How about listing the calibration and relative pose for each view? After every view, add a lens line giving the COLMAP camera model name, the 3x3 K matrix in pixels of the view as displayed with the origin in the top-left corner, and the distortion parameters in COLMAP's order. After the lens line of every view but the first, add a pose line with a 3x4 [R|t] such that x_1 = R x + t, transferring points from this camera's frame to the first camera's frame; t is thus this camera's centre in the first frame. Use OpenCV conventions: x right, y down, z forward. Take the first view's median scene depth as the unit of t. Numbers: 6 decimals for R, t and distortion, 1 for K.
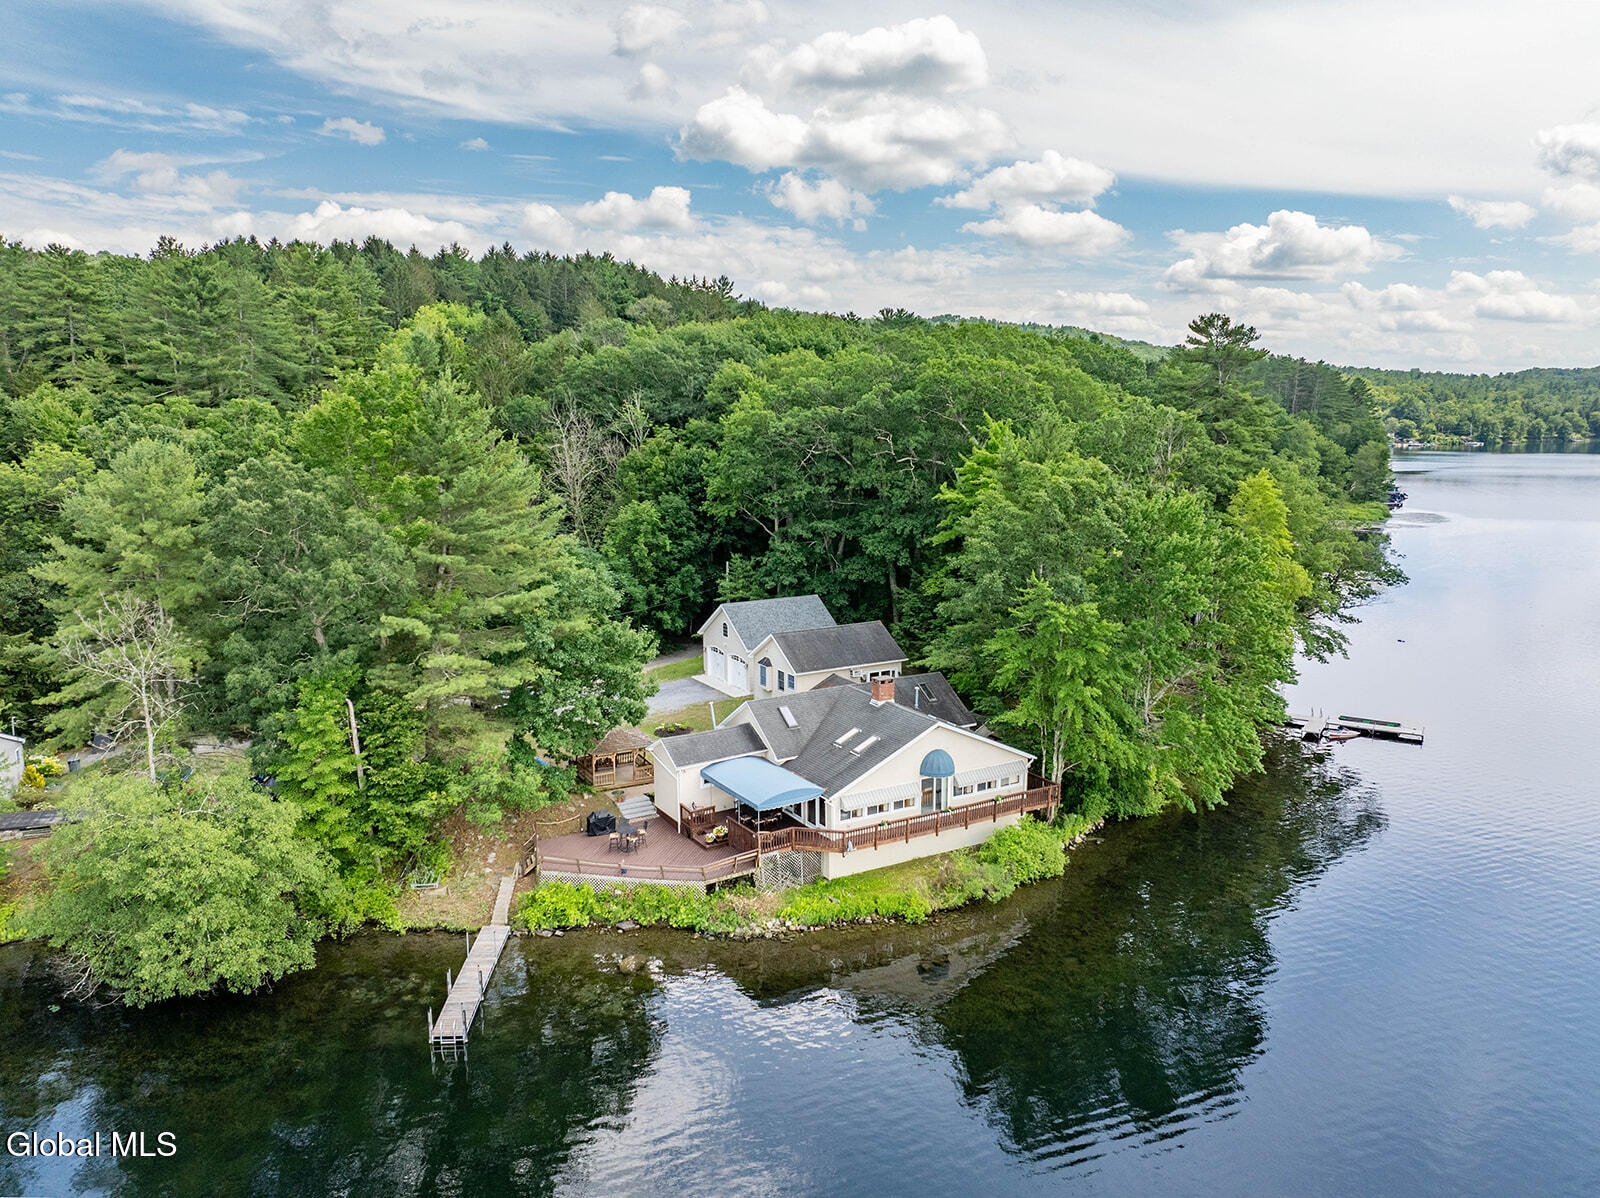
lens RADIAL K [[1114.3, 0, 799.4], [0, 1114.3, 635.2], [0, 0, 1]] dist [0.000800, 0.000431]
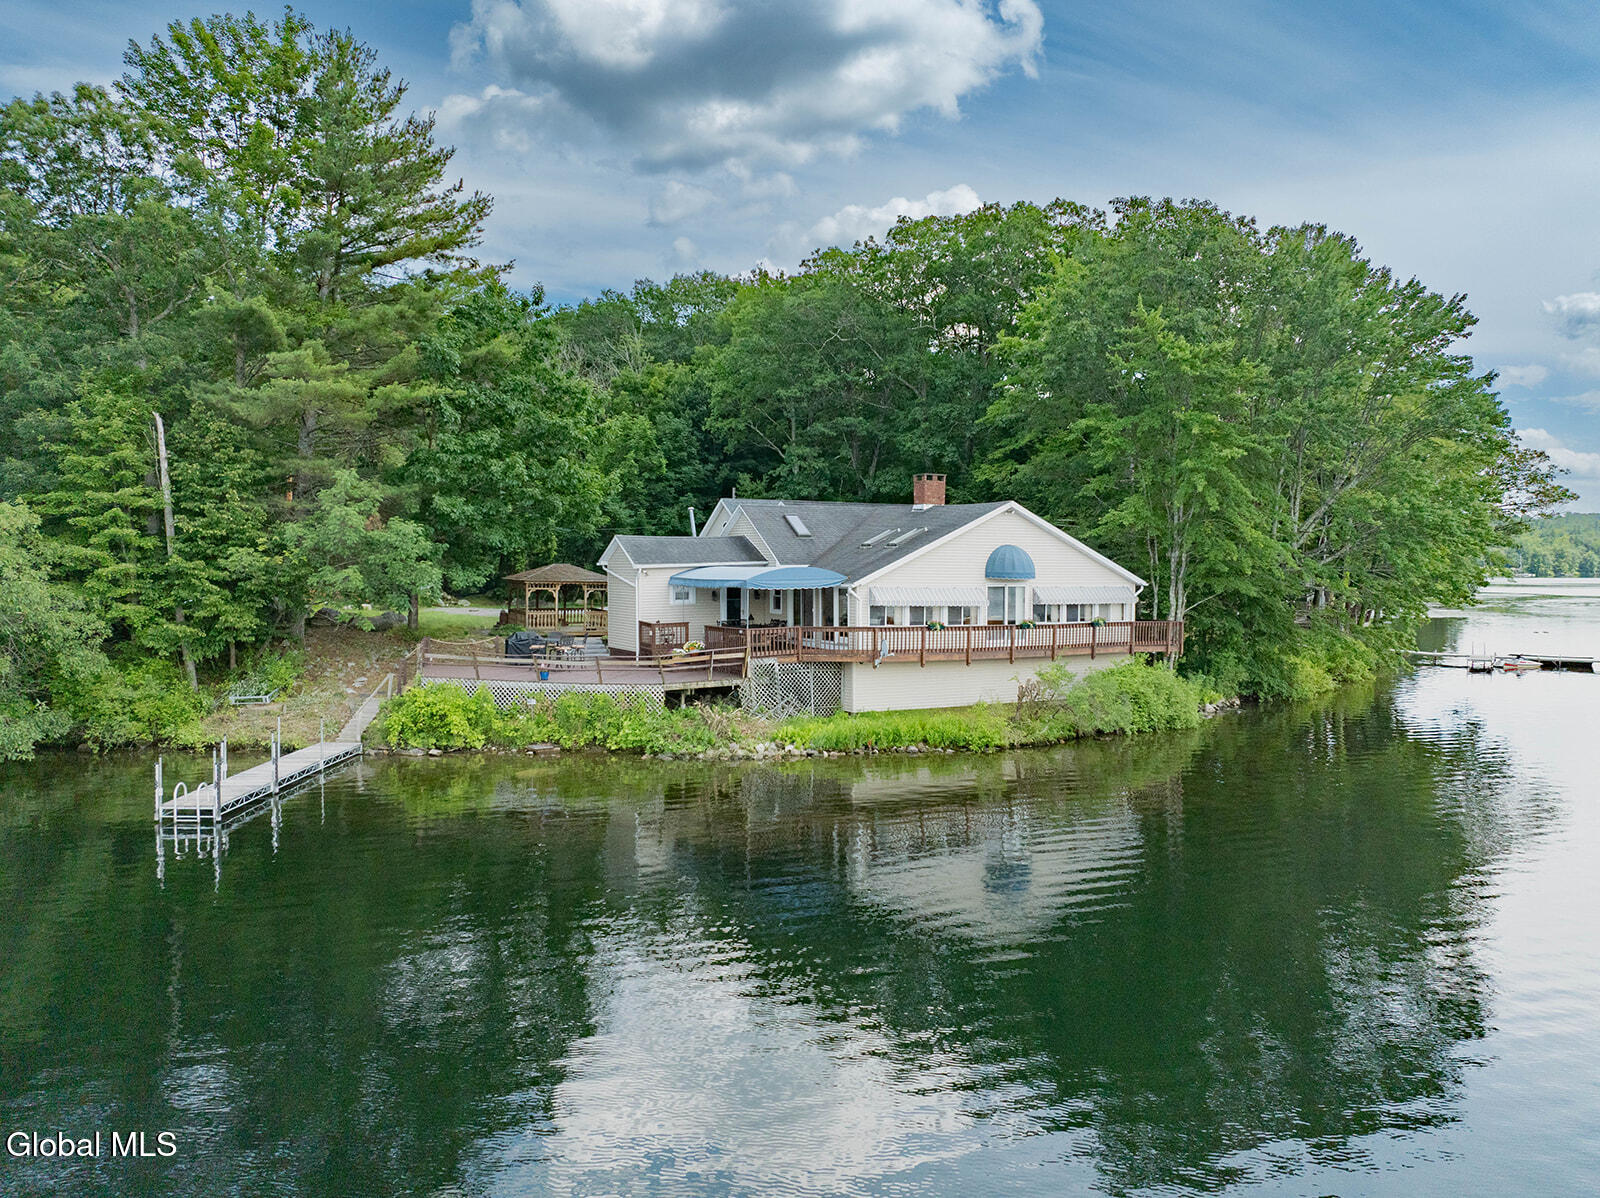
lens RADIAL K [[1137.1, 0, 800.0], [0, 1137.1, 599.0], [0, 0, 1]] dist [-0.006562, 0.000556]
pose [[0.999614, 0.009824, -0.025991, 0.011288], [-0.013781, 0.987541, -0.156754, 0.241974], [0.024127, 0.157052, 0.987296, 0.292089]]
